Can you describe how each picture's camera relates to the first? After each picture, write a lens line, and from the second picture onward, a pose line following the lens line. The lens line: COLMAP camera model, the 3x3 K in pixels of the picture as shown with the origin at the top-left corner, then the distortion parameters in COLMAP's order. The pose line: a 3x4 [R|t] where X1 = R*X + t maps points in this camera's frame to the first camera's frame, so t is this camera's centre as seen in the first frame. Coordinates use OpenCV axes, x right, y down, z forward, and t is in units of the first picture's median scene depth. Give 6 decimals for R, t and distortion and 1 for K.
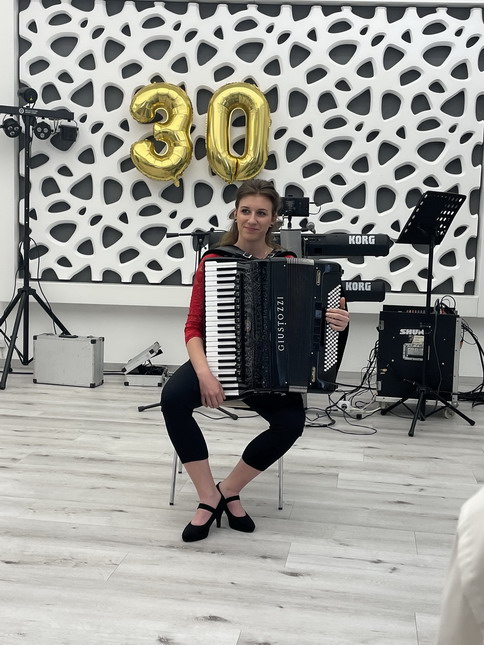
lens RADIAL K [[836.4, 0, 235.6], [0, 836.4, 319.0], [0, 0, 1]] dist [0.076276, 0.000000]
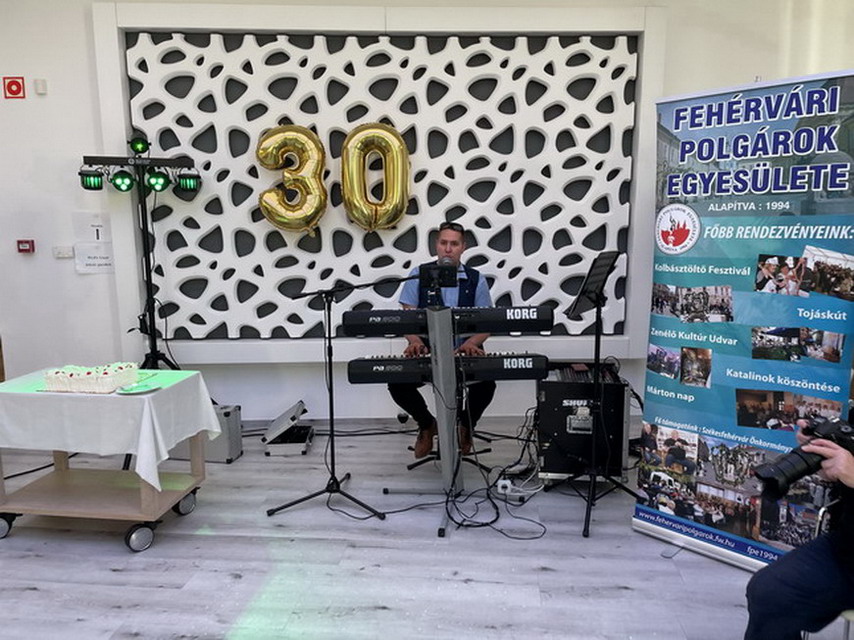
lens RADIAL K [[639.0, 0, 431.2], [0, 639.0, 327.4], [0, 0, 1]] dist [0.092361, -0.112072]
pose [[0.997208, -0.045815, 0.058962, 0.014815], [0.042394, 0.997415, 0.058011, -0.092949], [-0.061467, -0.055349, 0.996573, 0.269602]]
